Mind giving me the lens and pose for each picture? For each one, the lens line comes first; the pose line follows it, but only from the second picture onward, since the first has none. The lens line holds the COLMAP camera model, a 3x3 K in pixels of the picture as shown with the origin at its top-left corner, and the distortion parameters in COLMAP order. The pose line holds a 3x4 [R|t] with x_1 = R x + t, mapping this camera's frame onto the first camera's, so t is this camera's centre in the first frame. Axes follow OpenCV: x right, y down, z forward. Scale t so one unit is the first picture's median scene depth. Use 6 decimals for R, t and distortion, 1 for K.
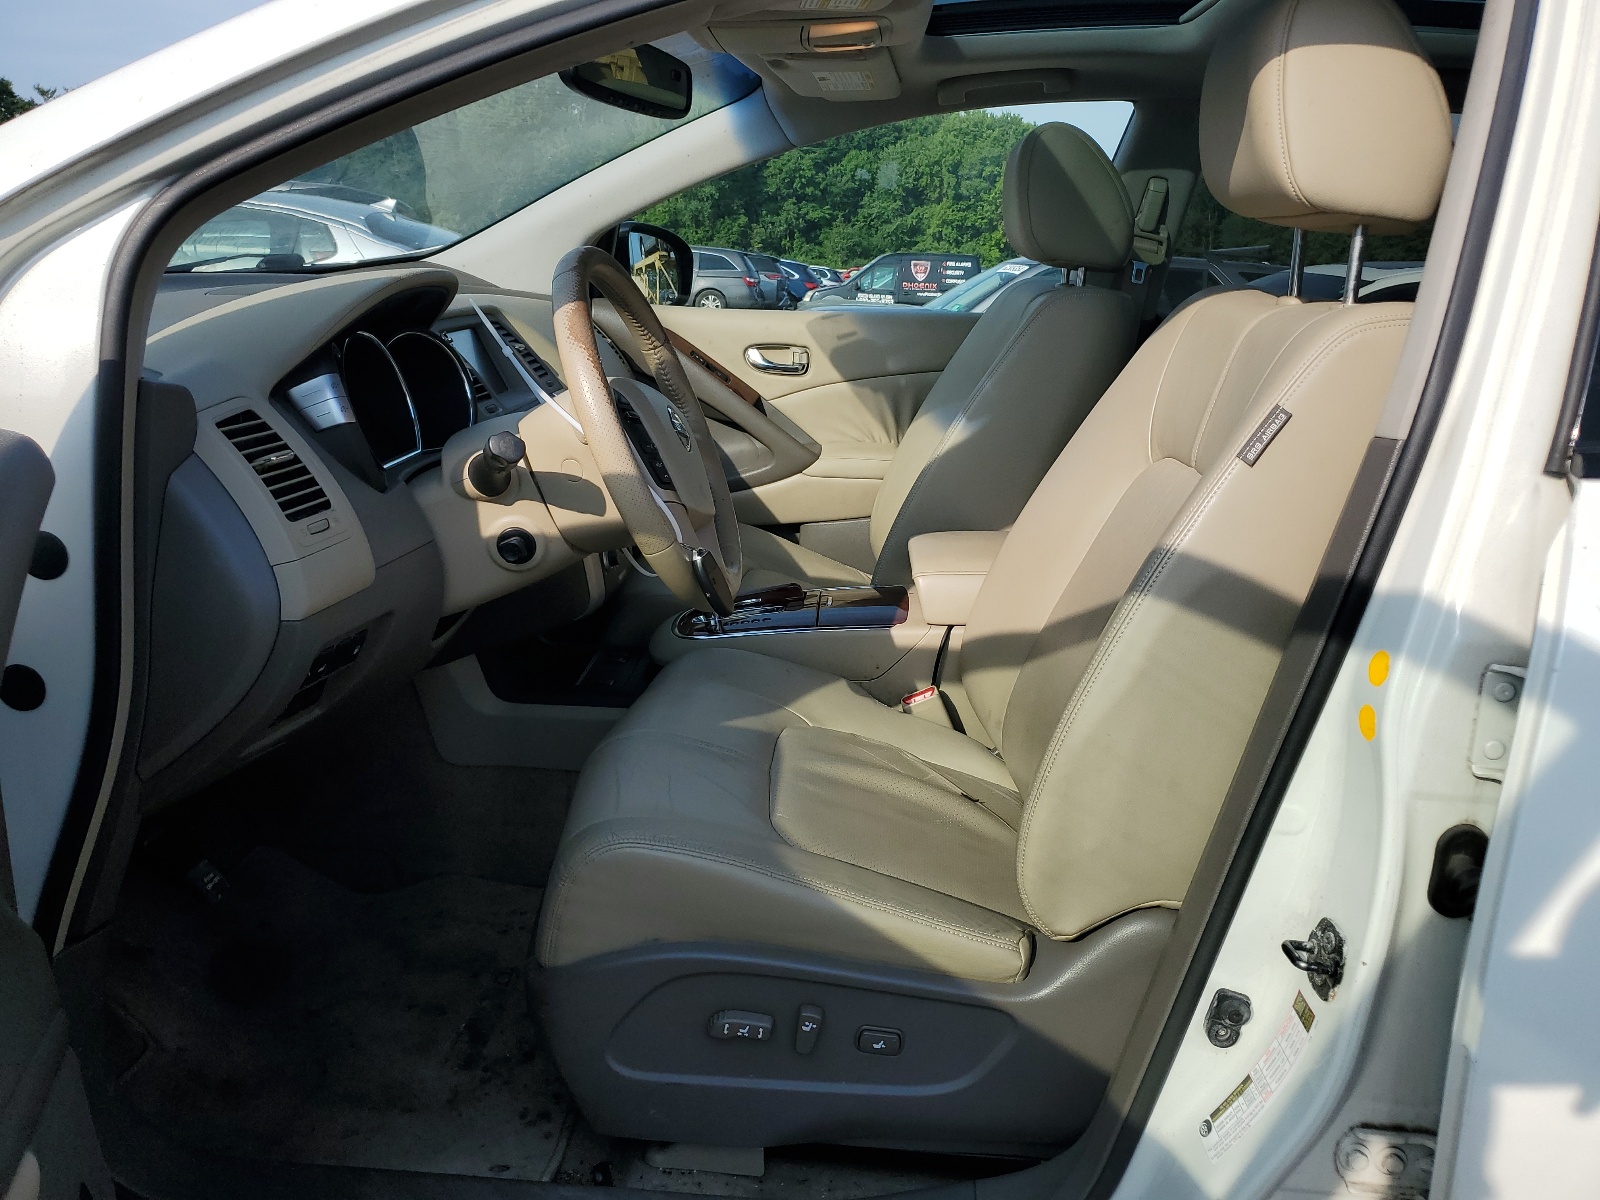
lens RADIAL K [[1229.6, 0, 800.0], [0, 1229.6, 600.0], [0, 0, 1]] dist [0.002159, 0.002006]
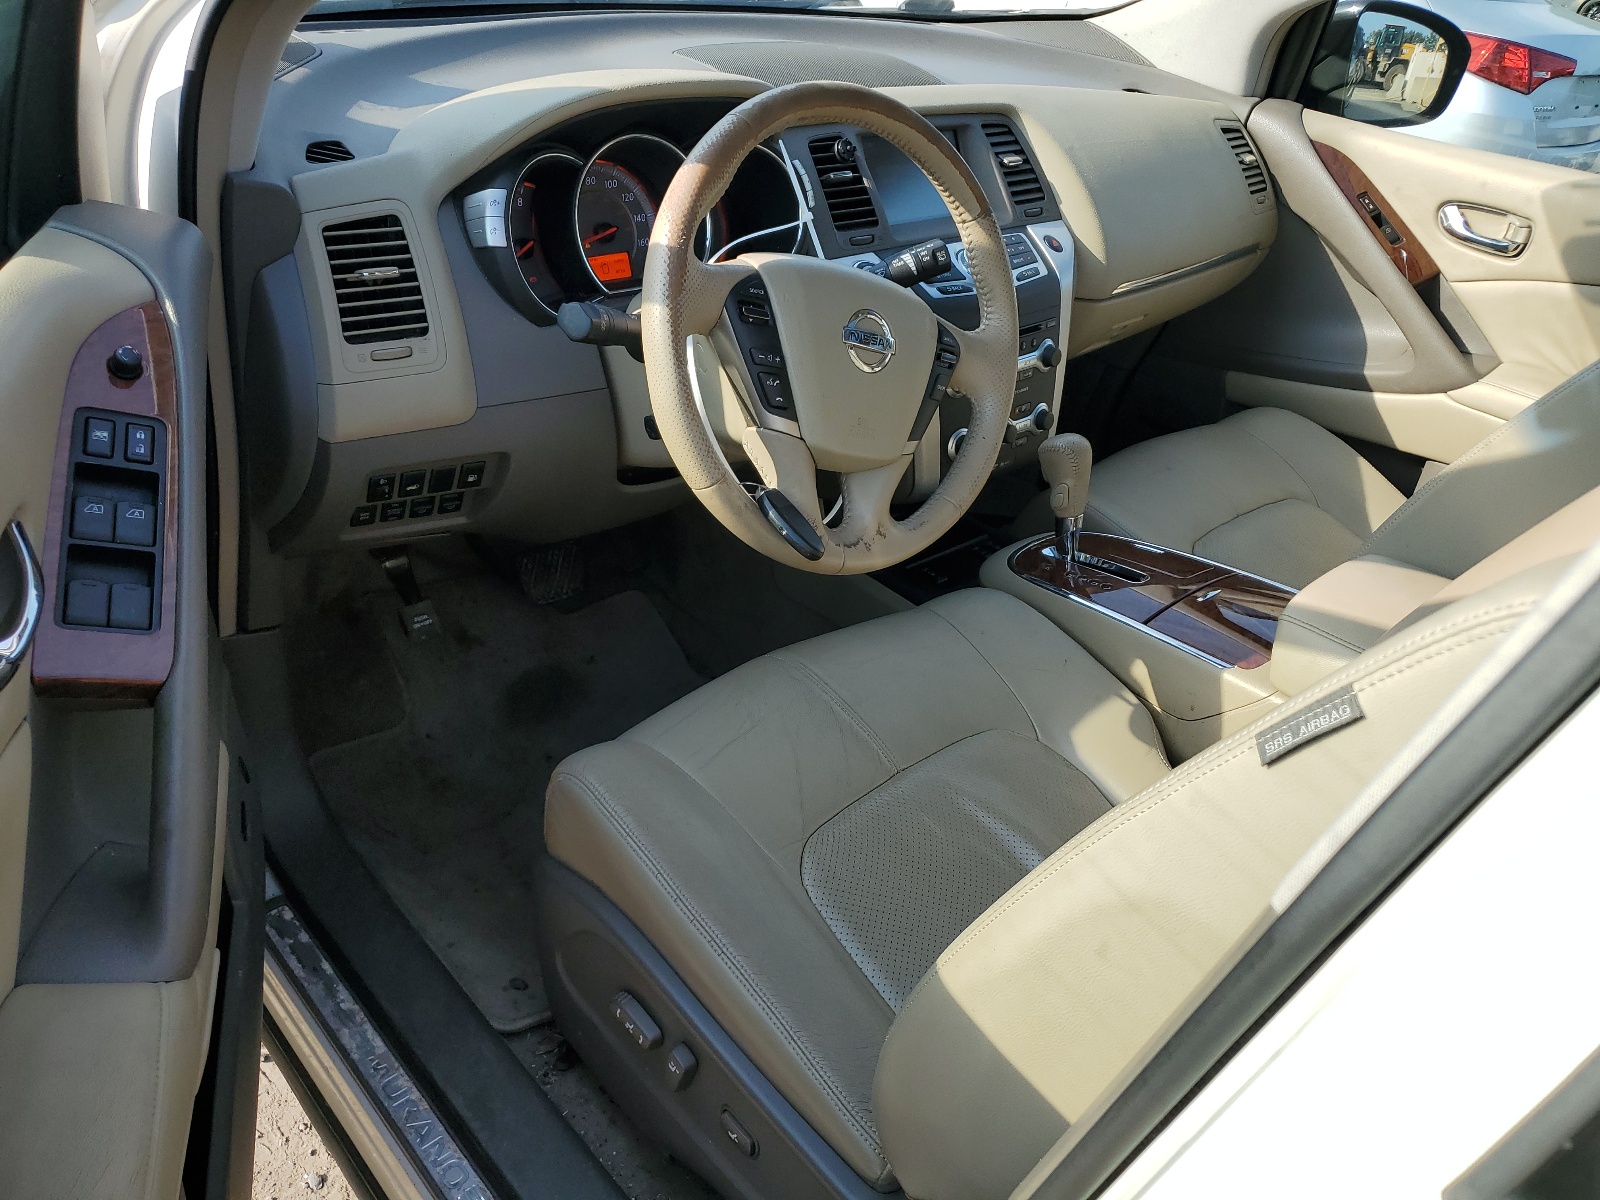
lens RADIAL K [[1229.6, 0, 800.0], [0, 1229.6, 600.0], [0, 0, 1]] dist [0.002159, 0.002006]
pose [[0.710267, 0.404407, -0.576173, 0.201084], [-0.270207, 0.912434, 0.307331, -0.112897], [0.650007, -0.062601, 0.757345, 0.193696]]
